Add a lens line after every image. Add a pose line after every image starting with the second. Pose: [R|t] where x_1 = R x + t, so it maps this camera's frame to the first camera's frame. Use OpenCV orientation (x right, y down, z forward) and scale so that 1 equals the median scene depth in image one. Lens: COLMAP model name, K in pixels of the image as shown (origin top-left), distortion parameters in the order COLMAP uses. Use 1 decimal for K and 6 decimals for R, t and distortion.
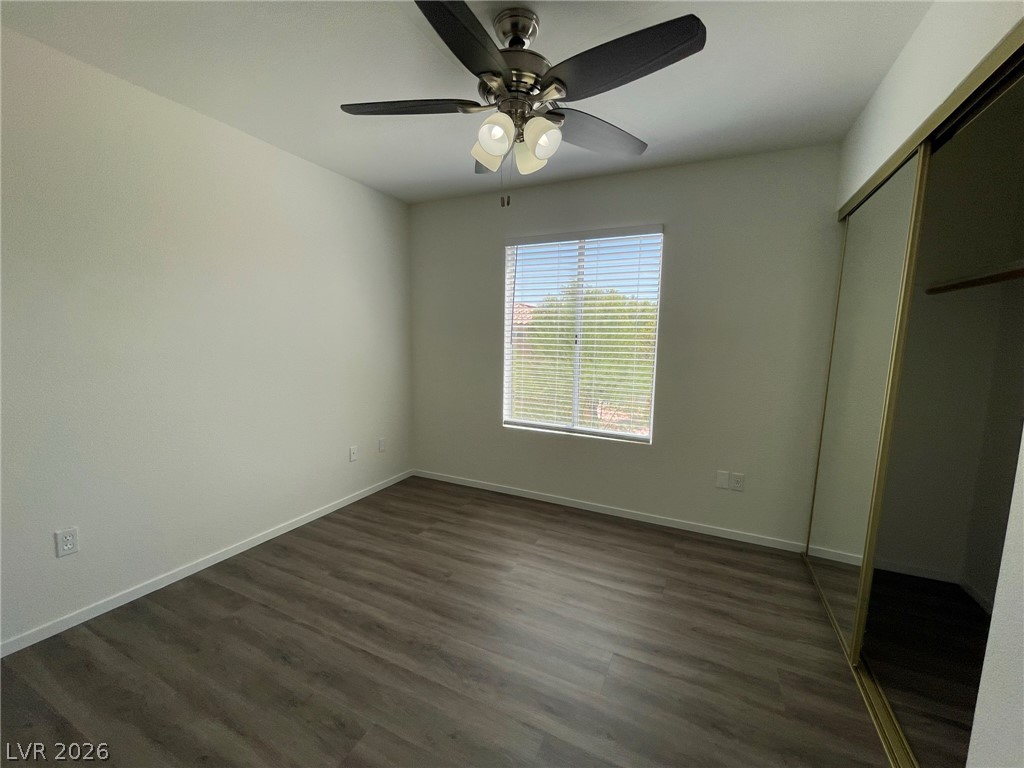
lens RADIAL K [[417.2, 0, 508.1], [0, 417.2, 387.0], [0, 0, 1]] dist [-0.003427, 0.000904]
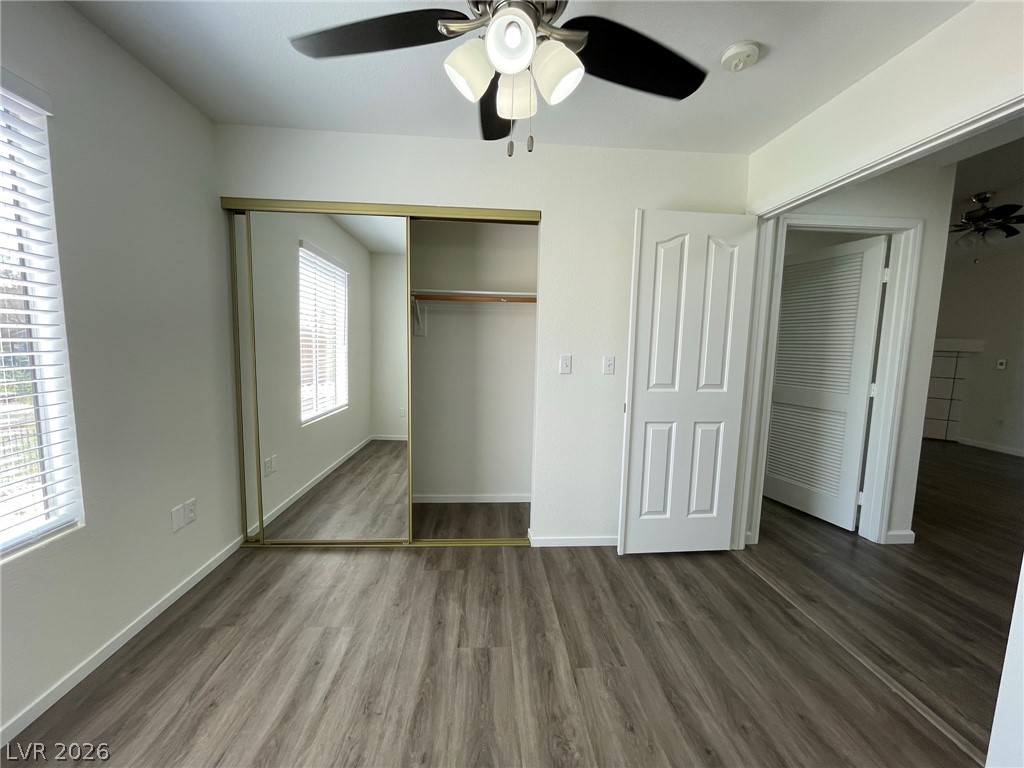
lens RADIAL K [[417.2, 0, 508.1], [0, 417.2, 387.0], [0, 0, 1]] dist [-0.003427, 0.000904]
pose [[-0.498009, -0.123862, 0.858281, -0.381378], [0.065017, 0.981628, 0.179388, -0.100096], [-0.864731, 0.145139, -0.480806, 0.821554]]
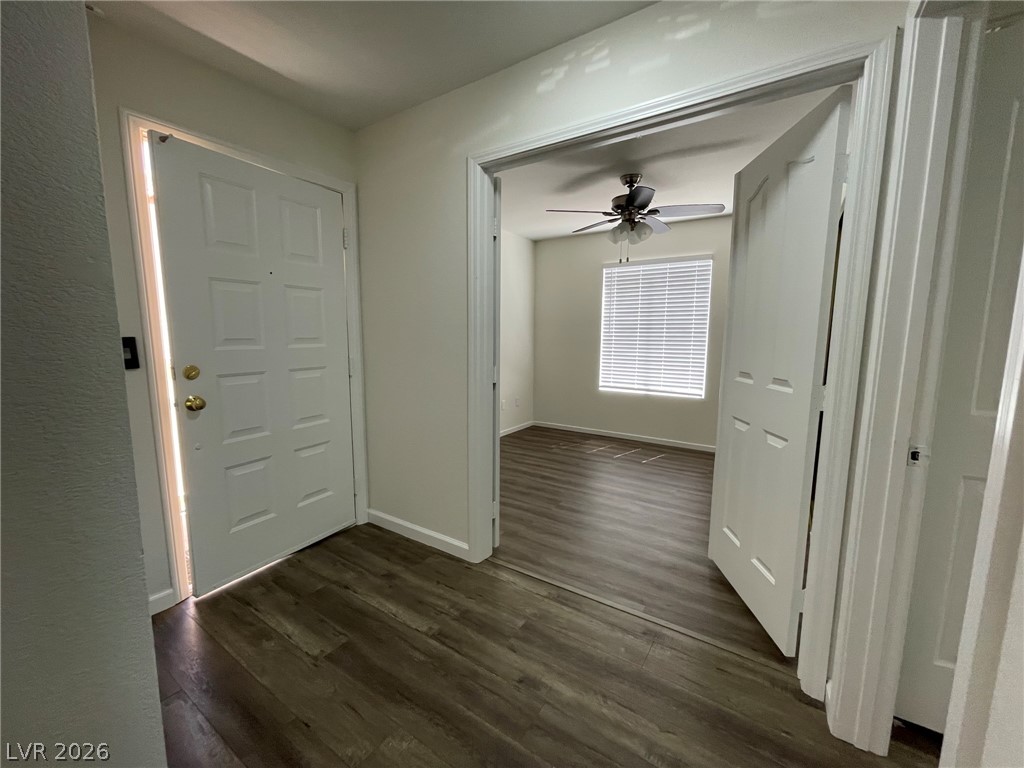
lens RADIAL K [[417.2, 0, 508.1], [0, 417.2, 387.0], [0, 0, 1]] dist [-0.003427, 0.000904]
pose [[0.990823, 0.010709, -0.134742, -0.170118], [-0.009610, 0.999915, 0.008804, 0.096567], [0.134825, -0.007428, 0.990842, -0.658041]]
